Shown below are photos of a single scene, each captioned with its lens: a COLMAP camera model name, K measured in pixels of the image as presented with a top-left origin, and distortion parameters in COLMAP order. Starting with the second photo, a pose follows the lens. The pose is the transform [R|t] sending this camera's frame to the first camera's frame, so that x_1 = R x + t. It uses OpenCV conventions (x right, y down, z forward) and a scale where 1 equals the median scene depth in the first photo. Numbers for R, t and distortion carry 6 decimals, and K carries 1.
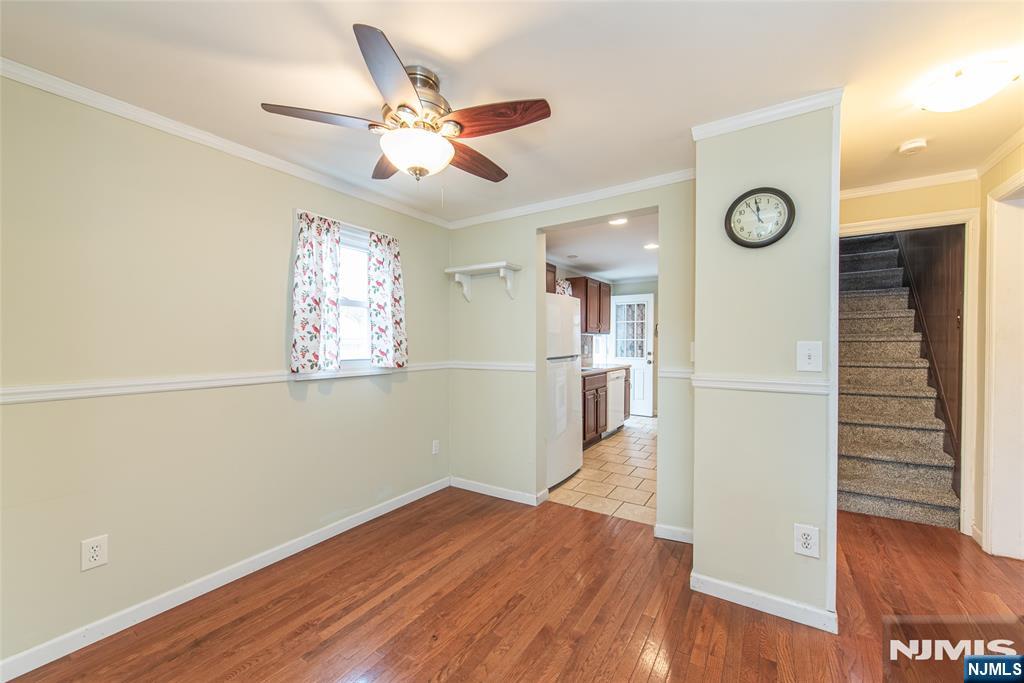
lens RADIAL K [[408.0, 0, 519.2], [0, 408.0, 343.1], [0, 0, 1]] dist [0.008910, -0.003699]
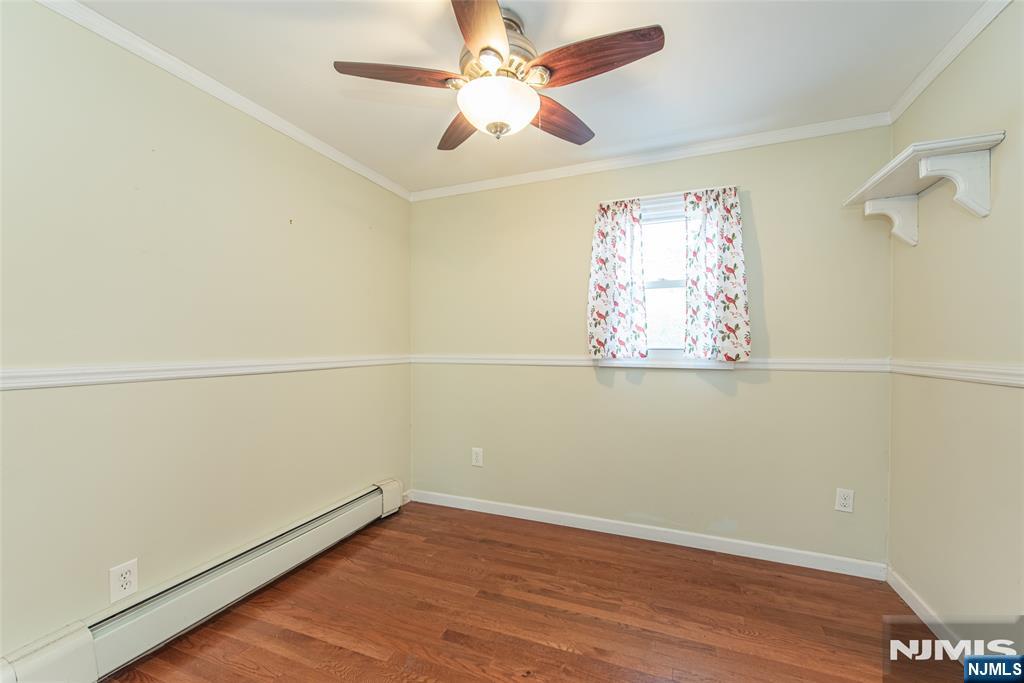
lens RADIAL K [[408.0, 0, 517.5], [0, 408.0, 344.1], [0, 0, 1]] dist [0.008910, -0.003699]
pose [[0.179268, -0.006103, -0.983781, 0.438020], [-0.001899, 0.999977, -0.006550, 0.041851], [0.983798, 0.003042, 0.179252, 0.597886]]
